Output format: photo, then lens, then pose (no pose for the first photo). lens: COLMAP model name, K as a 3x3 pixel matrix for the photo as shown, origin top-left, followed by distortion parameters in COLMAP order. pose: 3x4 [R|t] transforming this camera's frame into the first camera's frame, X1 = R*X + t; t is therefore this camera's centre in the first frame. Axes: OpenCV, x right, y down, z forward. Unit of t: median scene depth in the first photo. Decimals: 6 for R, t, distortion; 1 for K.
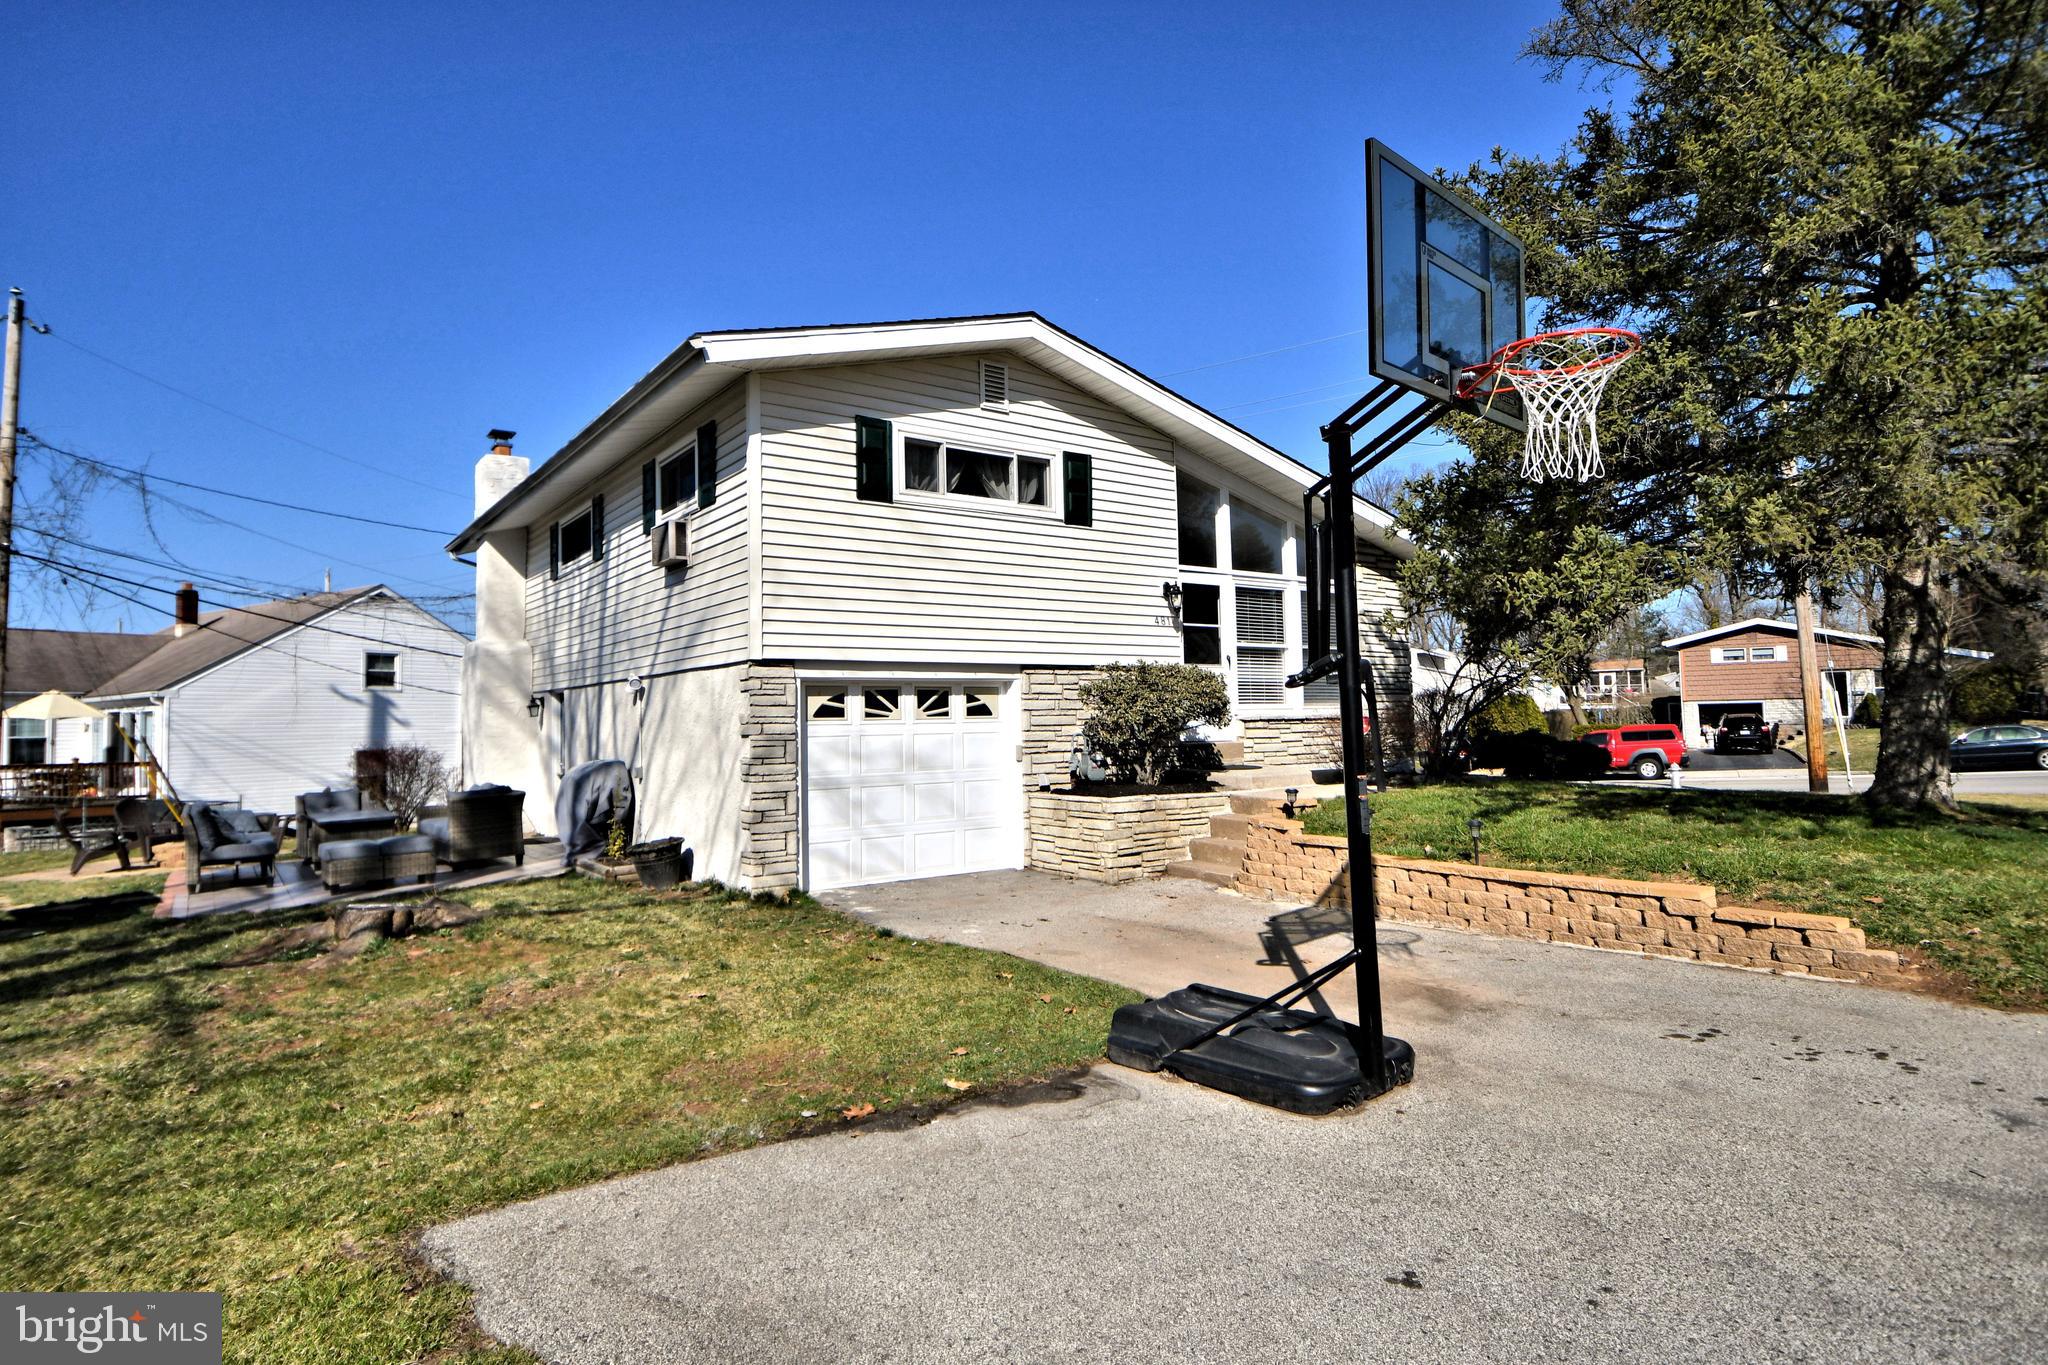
lens RADIAL K [[1110.6, 0, 1018.2], [0, 1110.6, 660.2], [0, 0, 1]] dist [0.008363, -0.017544]
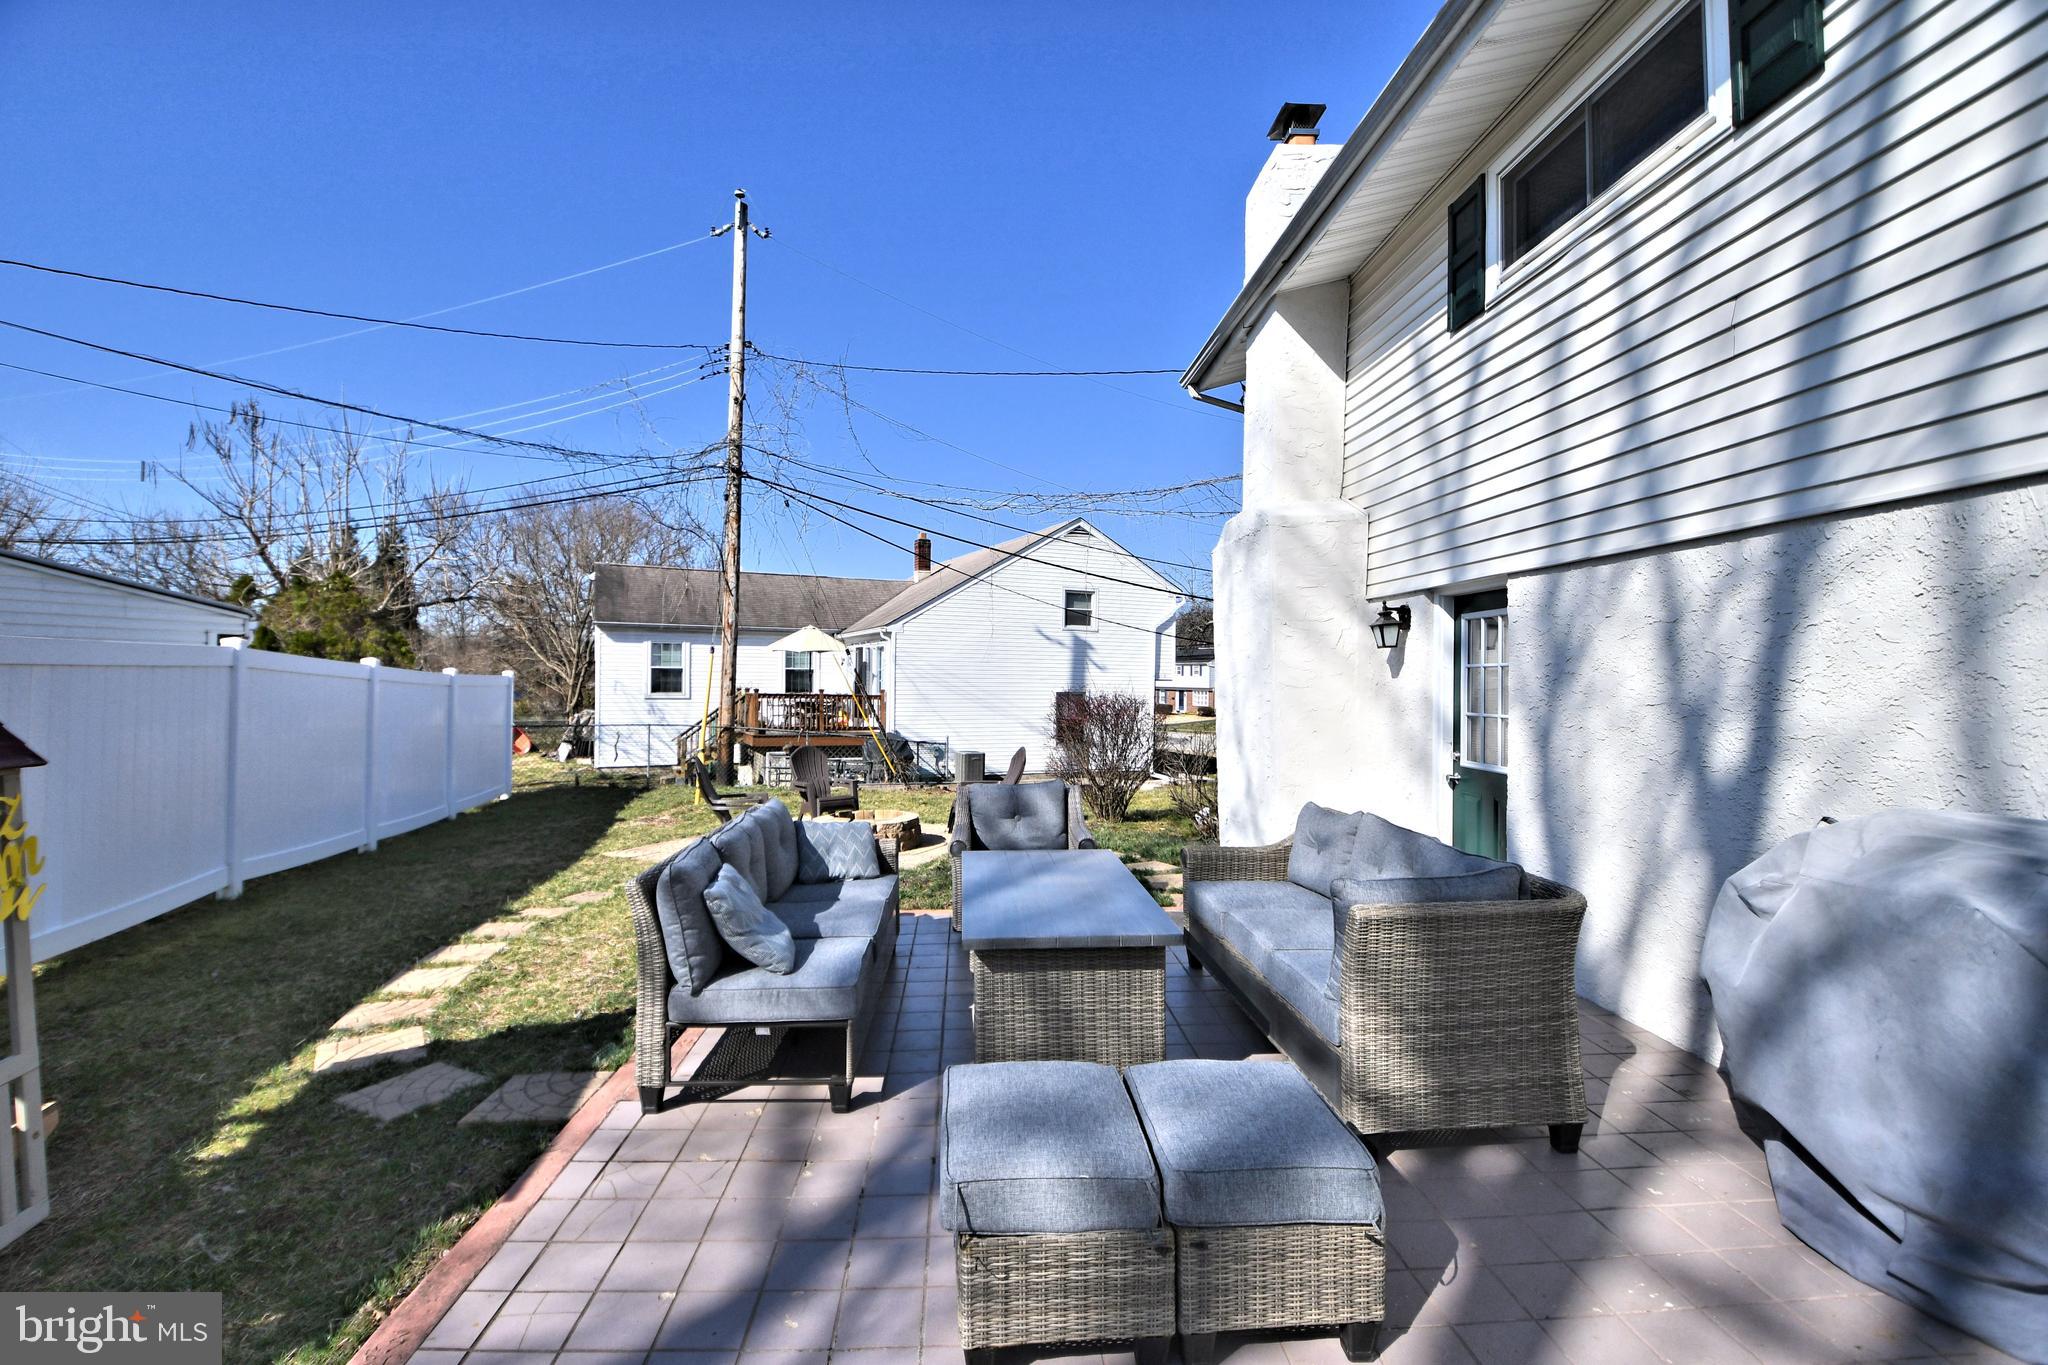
lens RADIAL K [[911.5, 0, 985.1], [0, 911.5, 683.5], [0, 0, 1]] dist [-0.018074, -0.002088]
pose [[0.817607, 0.036151, -0.574641, -0.489410], [0.002042, 0.997839, 0.065680, 0.055212], [0.575773, -0.054874, 0.815766, 0.816481]]
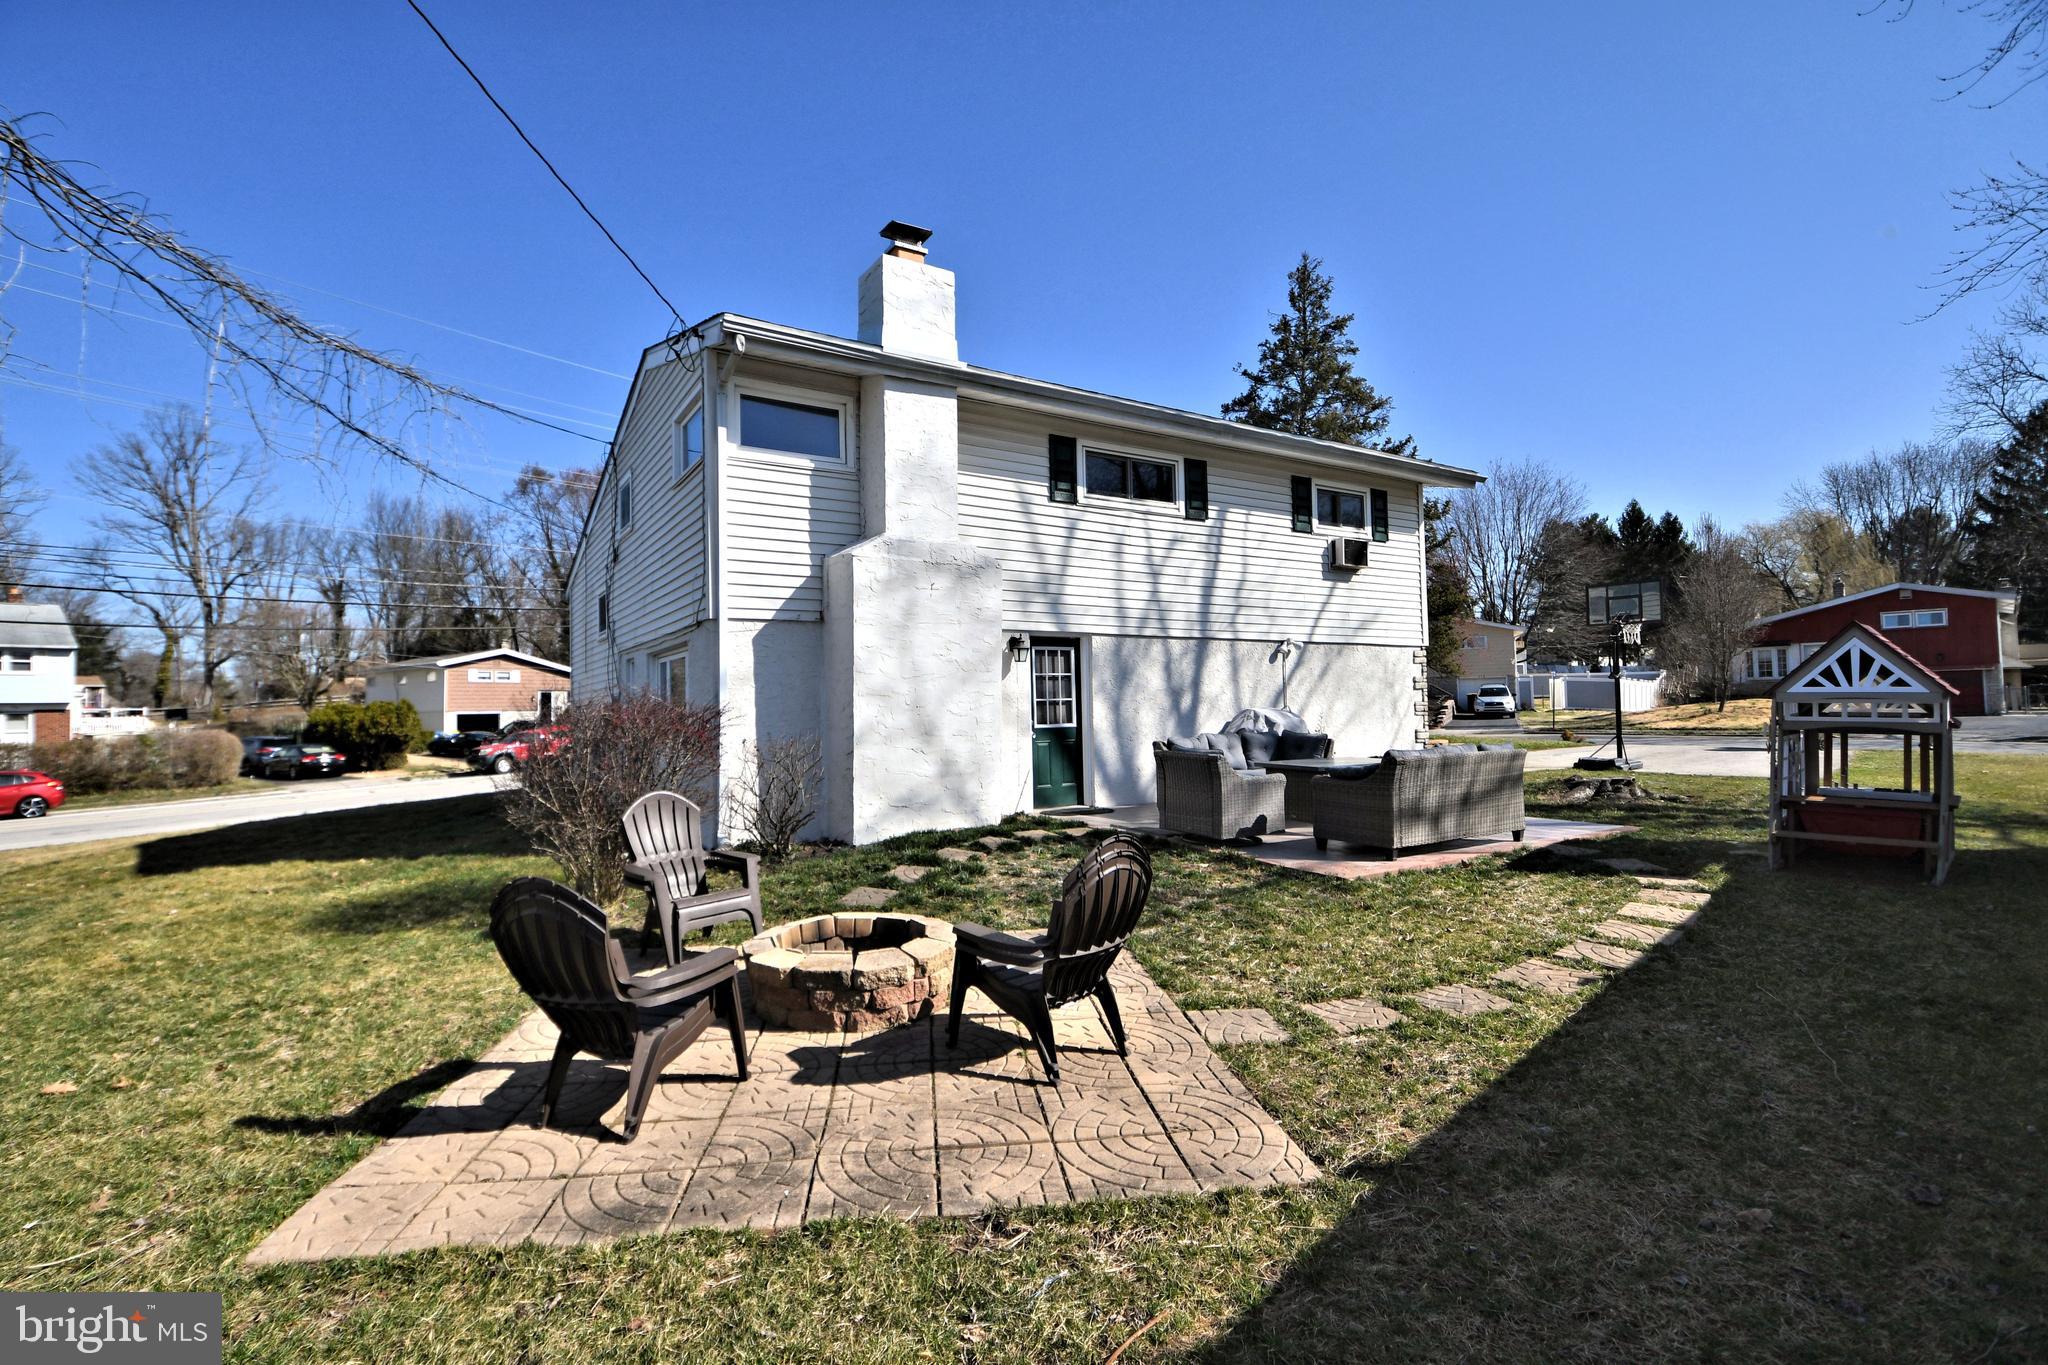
lens RADIAL K [[911.5, 0, 1008.7], [0, 911.5, 679.3], [0, 0, 1]] dist [-0.018074, -0.002088]
pose [[0.077211, 0.057337, 0.995365, -1.468211], [-0.040128, 0.997715, -0.054360, 0.133630], [-0.996207, -0.035745, 0.079335, 1.316314]]
